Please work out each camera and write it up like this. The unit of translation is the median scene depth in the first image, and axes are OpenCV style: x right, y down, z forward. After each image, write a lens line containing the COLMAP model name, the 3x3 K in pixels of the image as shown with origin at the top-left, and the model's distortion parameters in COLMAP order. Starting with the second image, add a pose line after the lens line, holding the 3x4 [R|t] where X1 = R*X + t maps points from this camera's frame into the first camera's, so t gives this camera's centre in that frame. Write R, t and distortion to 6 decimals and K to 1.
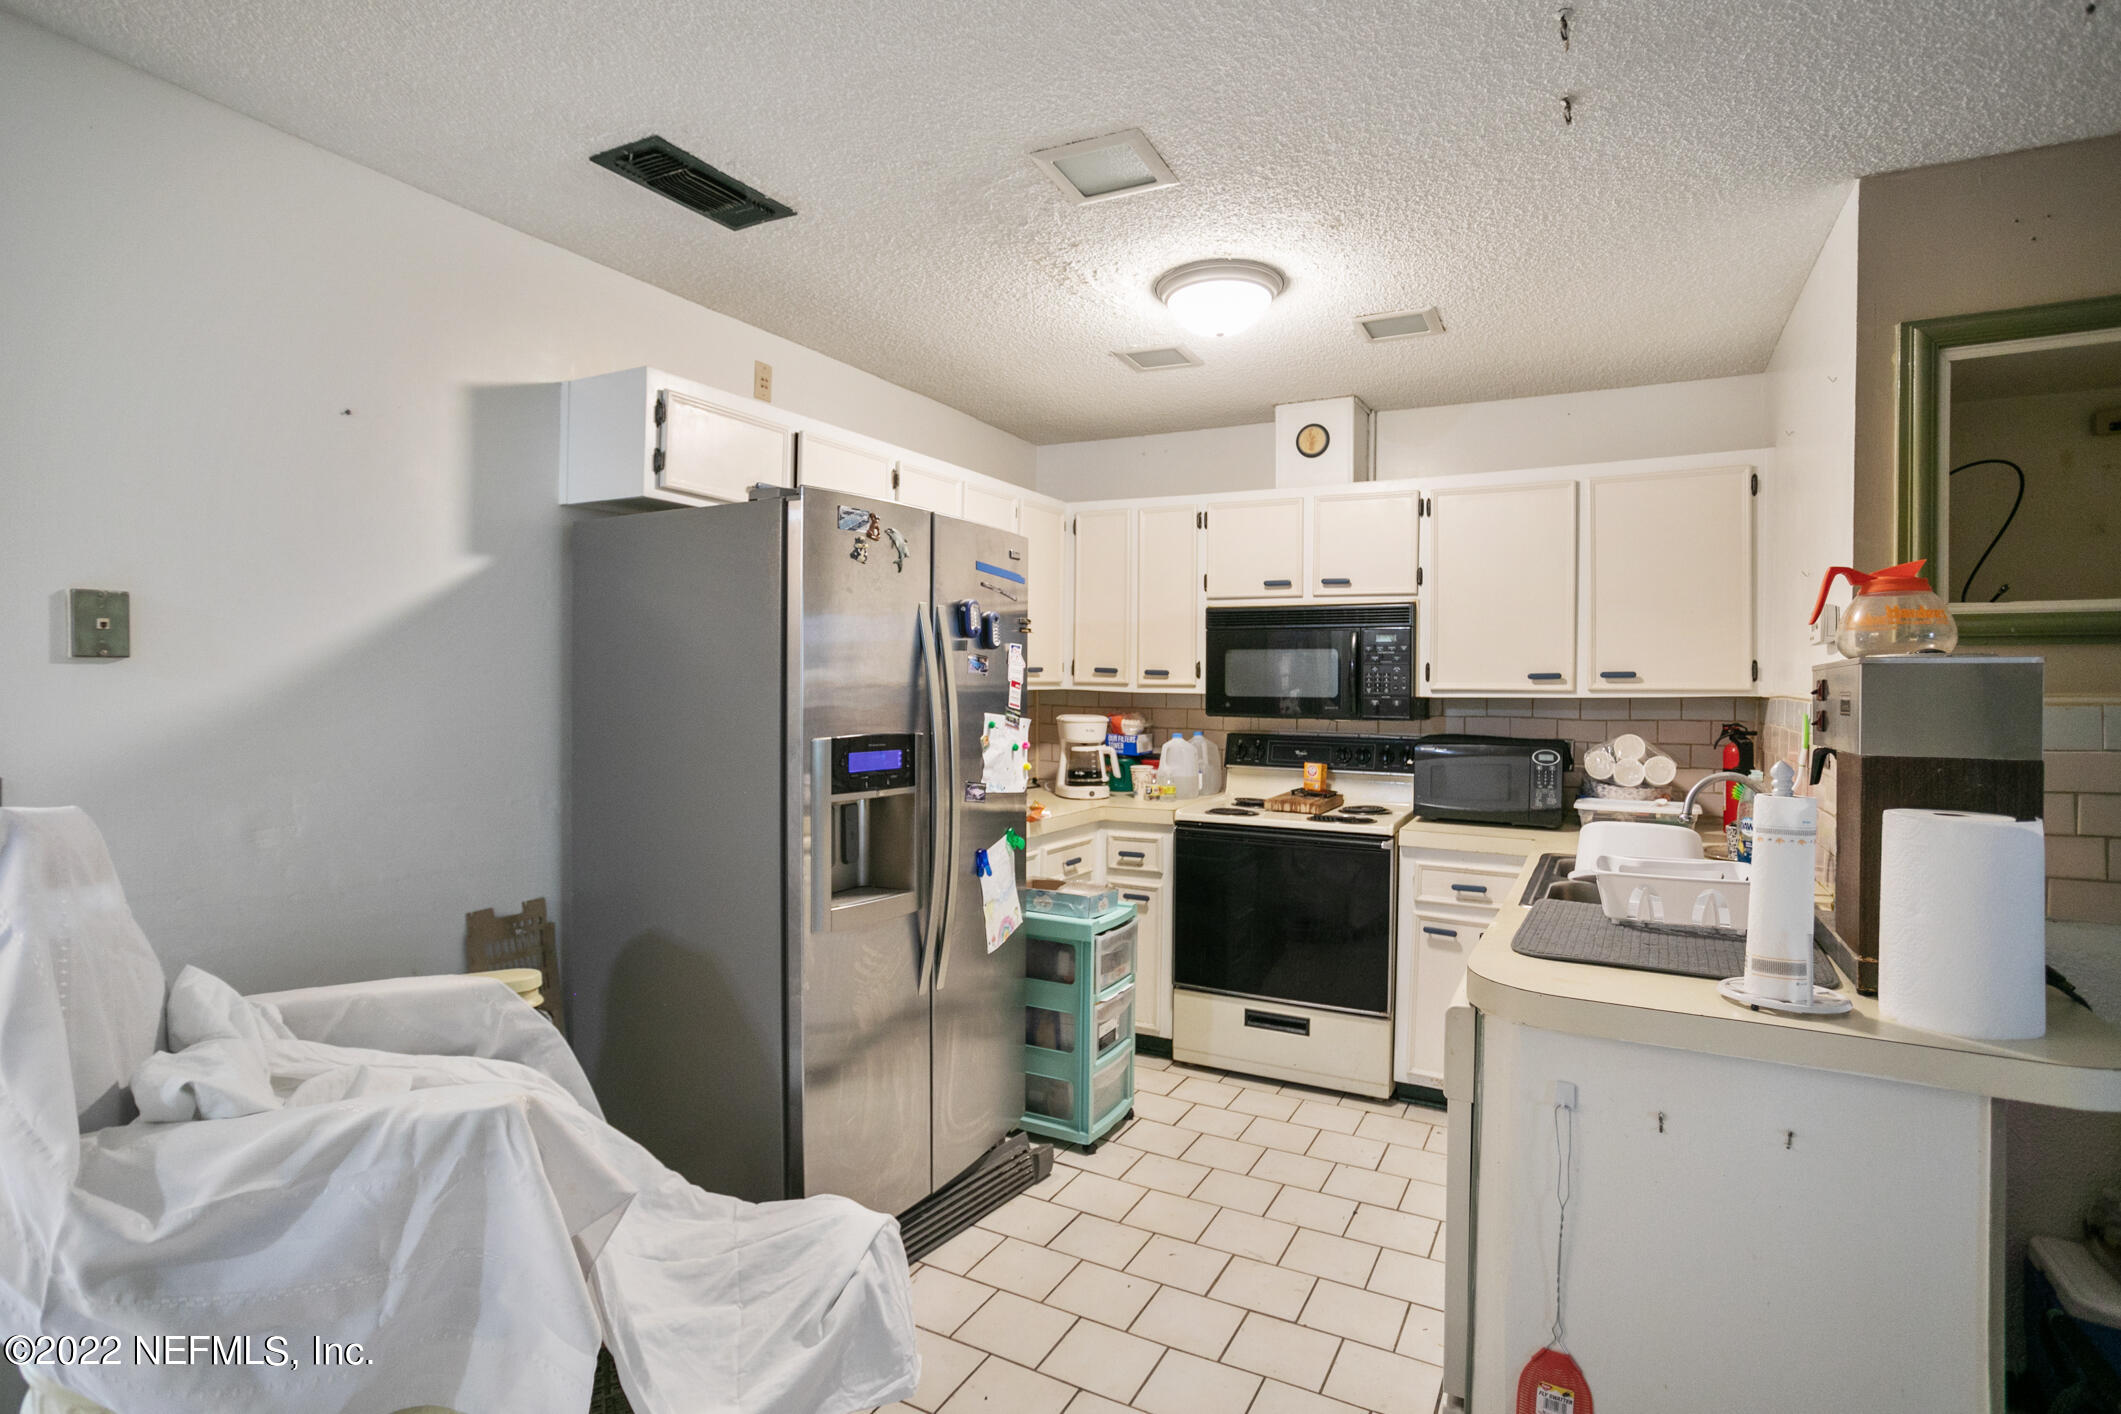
lens RADIAL K [[1042.9, 0, 1044.8], [0, 1042.9, 696.4], [0, 0, 1]] dist [-0.056770, 0.034340]
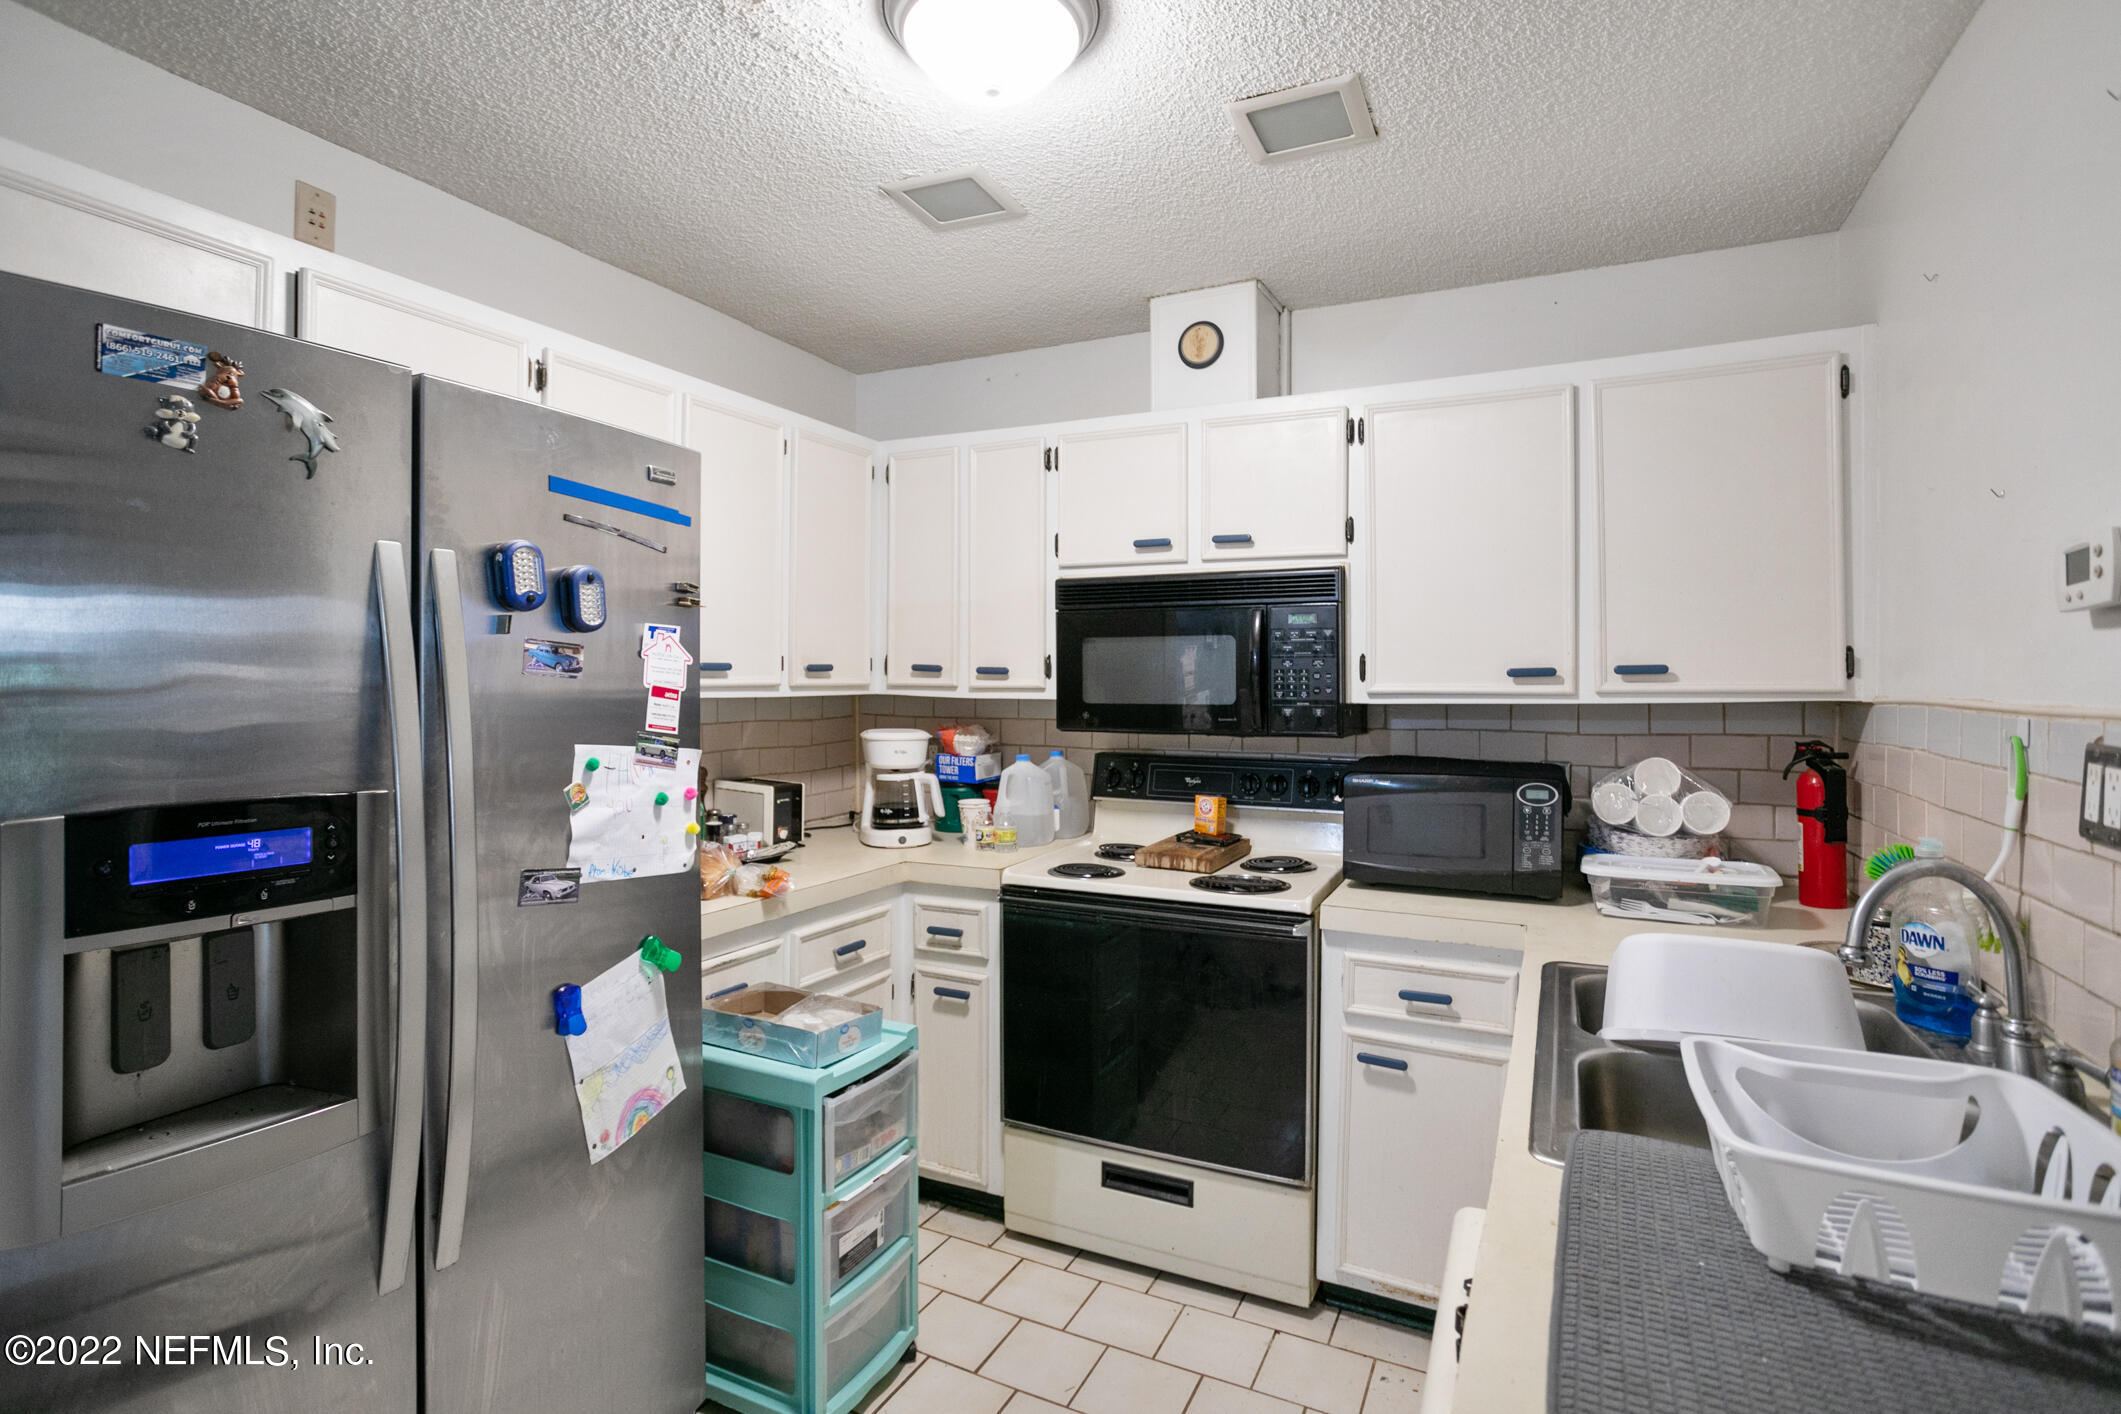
lens RADIAL K [[1037.8, 0, 1041.8], [0, 1037.8, 678.1], [0, 0, 1]] dist [-0.058308, 0.035081]
pose [[0.999294, -0.006194, 0.037057, 0.144107], [0.006767, 0.999859, -0.015346, -0.008168], [-0.036957, 0.015586, 0.999195, 0.353428]]
